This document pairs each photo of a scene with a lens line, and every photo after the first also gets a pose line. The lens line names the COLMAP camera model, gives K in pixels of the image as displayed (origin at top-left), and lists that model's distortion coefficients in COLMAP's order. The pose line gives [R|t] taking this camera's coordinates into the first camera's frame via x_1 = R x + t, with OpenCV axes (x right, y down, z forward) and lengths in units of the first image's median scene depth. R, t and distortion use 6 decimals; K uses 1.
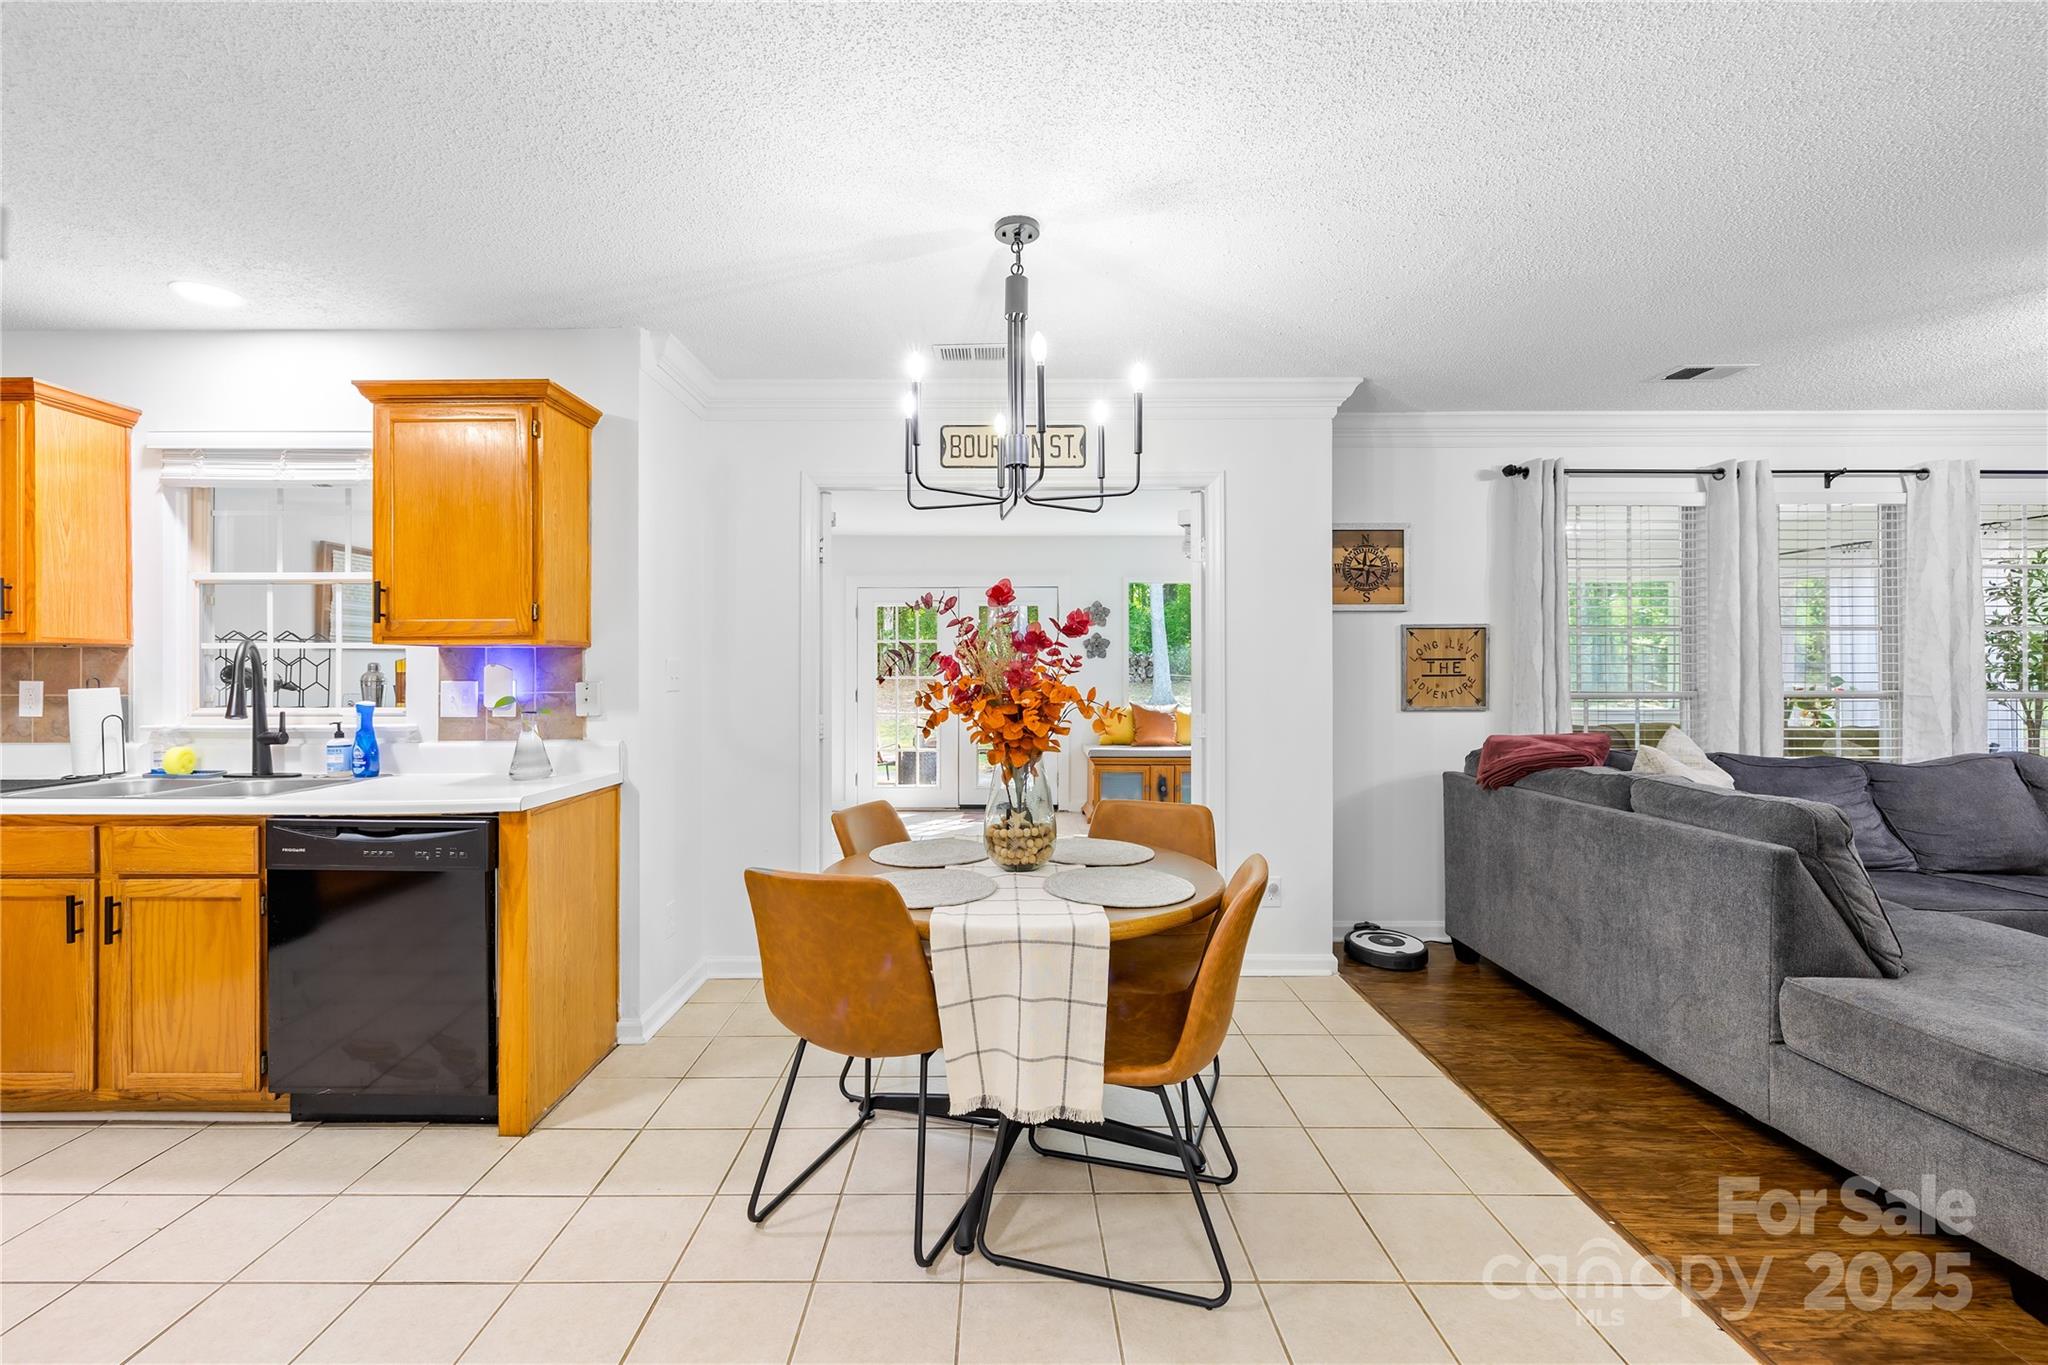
lens RADIAL K [[862.4, 0, 1008.0], [0, 862.4, 669.7], [0, 0, 1]] dist [-0.004037, -0.000657]
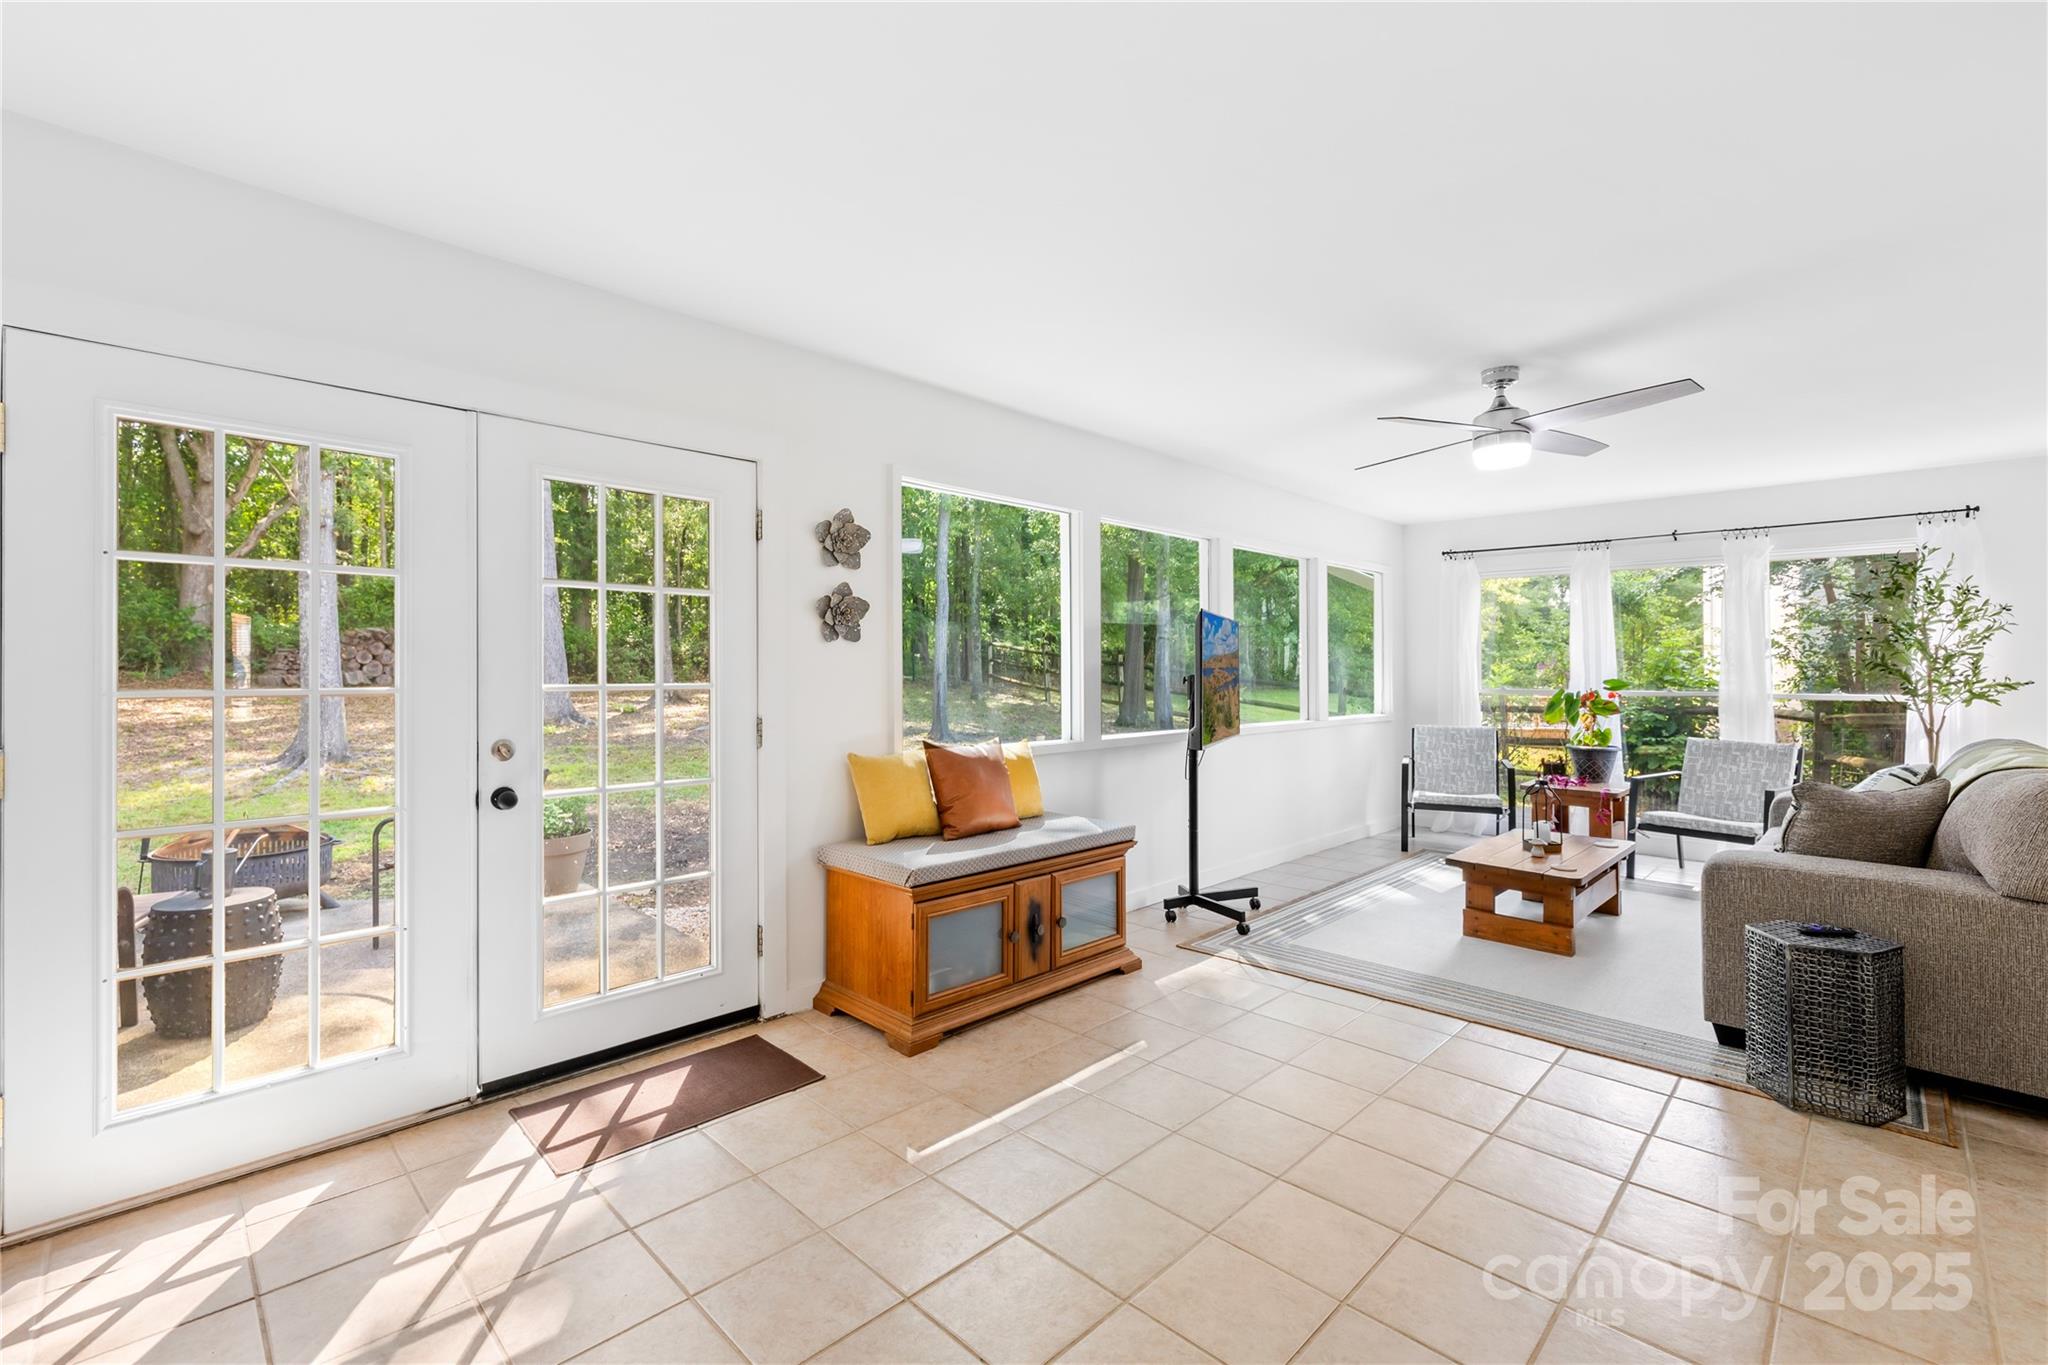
lens RADIAL K [[882.9, 0, 965.0], [0, 882.9, 663.4], [0, 0, 1]] dist [0.002255, -0.000864]
pose [[0.726576, 0.002845, 0.687080, -0.412799], [0.000672, 0.999988, -0.004851, -0.000869], [-0.687086, 0.003986, 0.726566, 1.691578]]
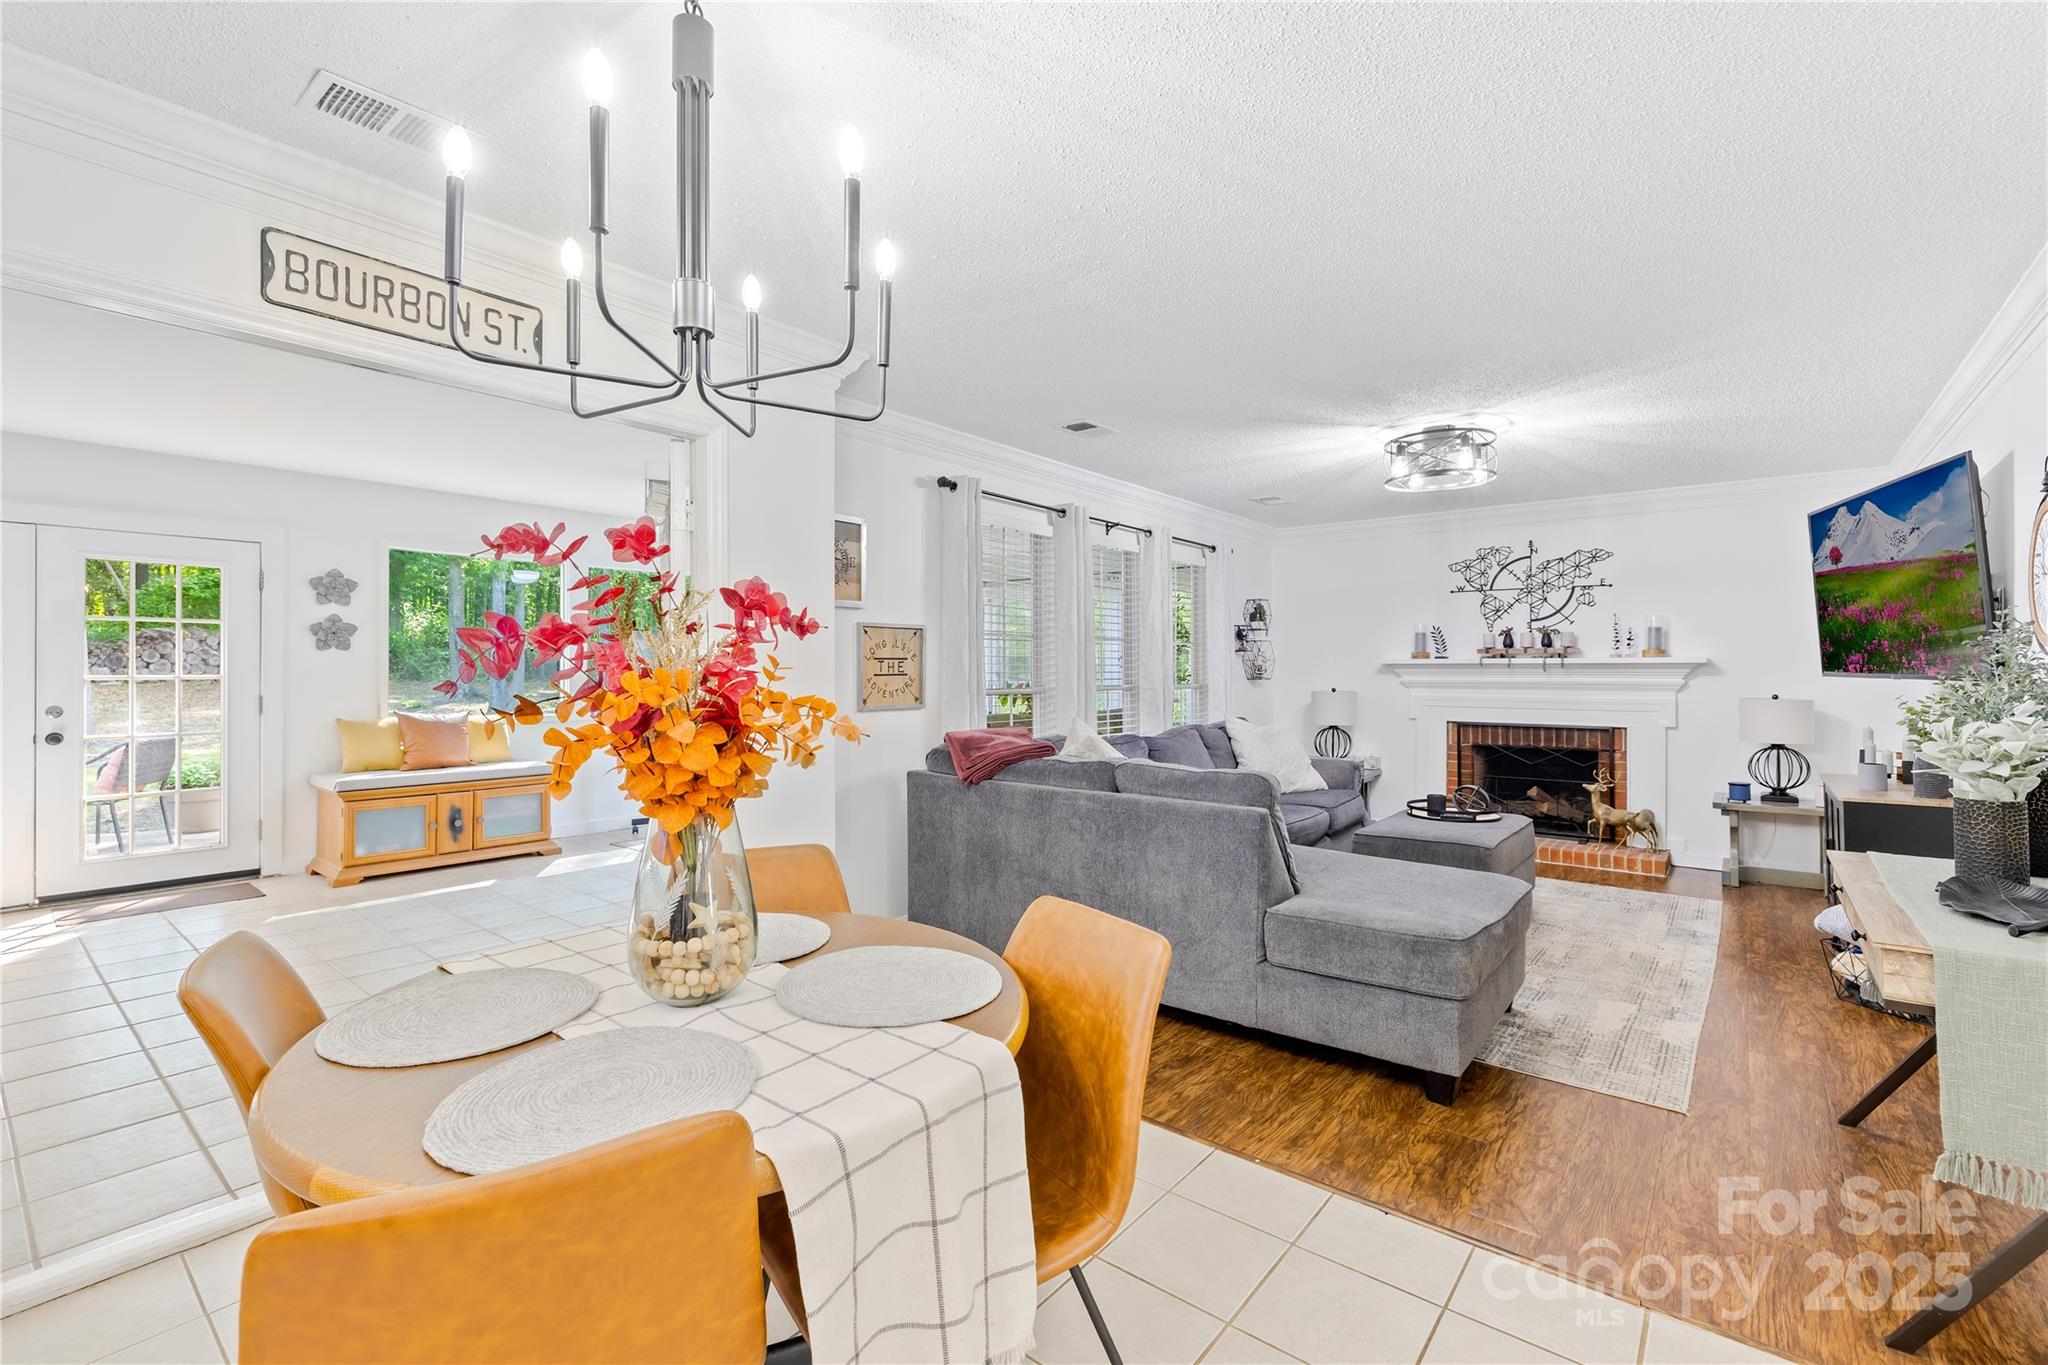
lens RADIAL K [[862.4, 0, 1012.1], [0, 862.4, 667.6], [0, 0, 1]] dist [-0.004037, -0.000657]
pose [[0.632689, 0.004047, 0.774396, -0.239752], [-0.004293, 0.999989, -0.001718, -0.000915], [-0.774394, -0.002237, 0.632699, 0.336609]]
